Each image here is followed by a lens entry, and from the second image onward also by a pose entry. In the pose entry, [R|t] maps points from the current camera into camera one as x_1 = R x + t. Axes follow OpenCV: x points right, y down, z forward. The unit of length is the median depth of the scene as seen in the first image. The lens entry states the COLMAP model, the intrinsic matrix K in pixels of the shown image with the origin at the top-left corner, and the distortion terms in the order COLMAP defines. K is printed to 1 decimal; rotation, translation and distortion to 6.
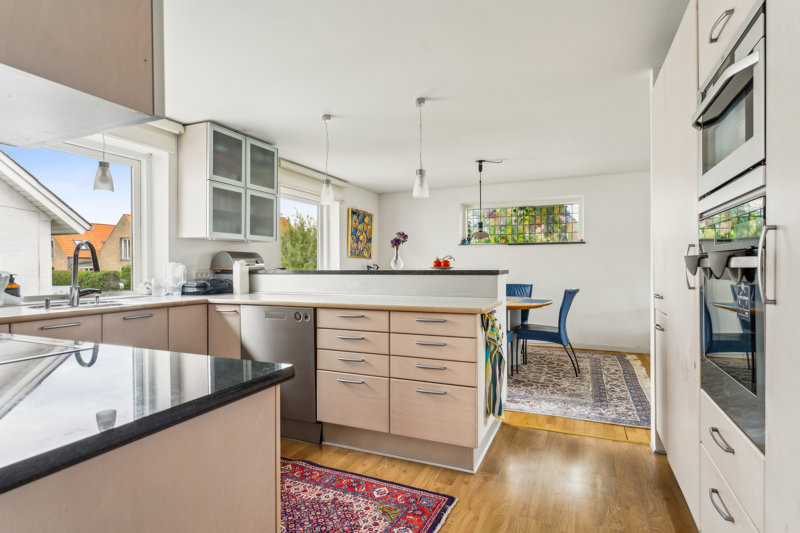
lens RADIAL K [[414.5, 0, 400.0], [0, 414.5, 266.5], [0, 0, 1]] dist [0.001492, 0.000152]
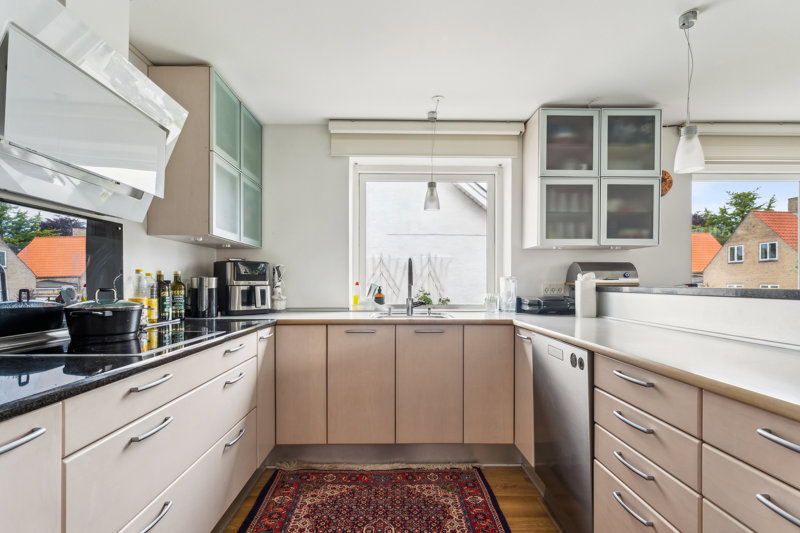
lens RADIAL K [[400.4, 0, 398.8], [0, 400.4, 281.0], [0, 0, 1]] dist [0.001751, 0.000688]
pose [[0.418732, 0.003849, -0.908102, 0.140915], [-0.004244, 0.999988, 0.002282, -0.000474], [0.908100, 0.002898, 0.418744, 0.372437]]
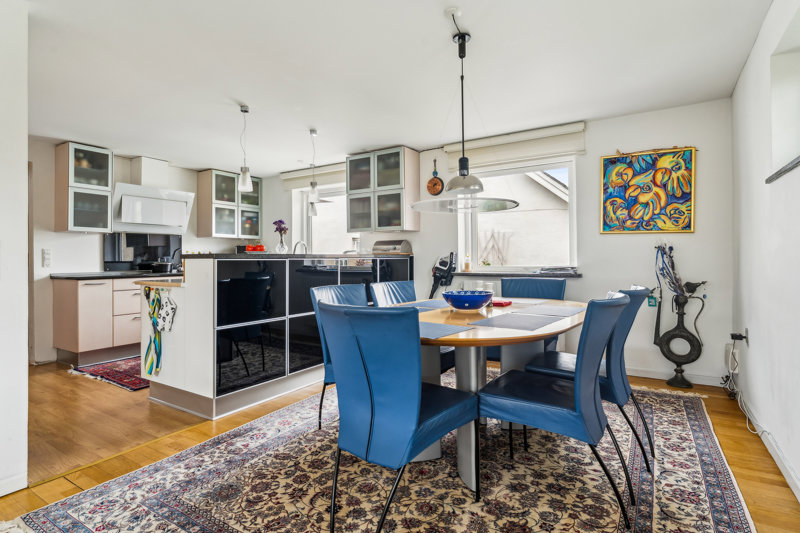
lens RADIAL K [[404.4, 0, 400.2], [0, 404.4, 254.1], [0, 0, 1]] dist [-0.001066, -0.000766]
pose [[-0.148654, -0.000980, -0.988889, 0.897371], [0.008602, 0.999960, -0.002284, 0.012405], [0.988852, -0.008846, -0.148639, 1.299885]]
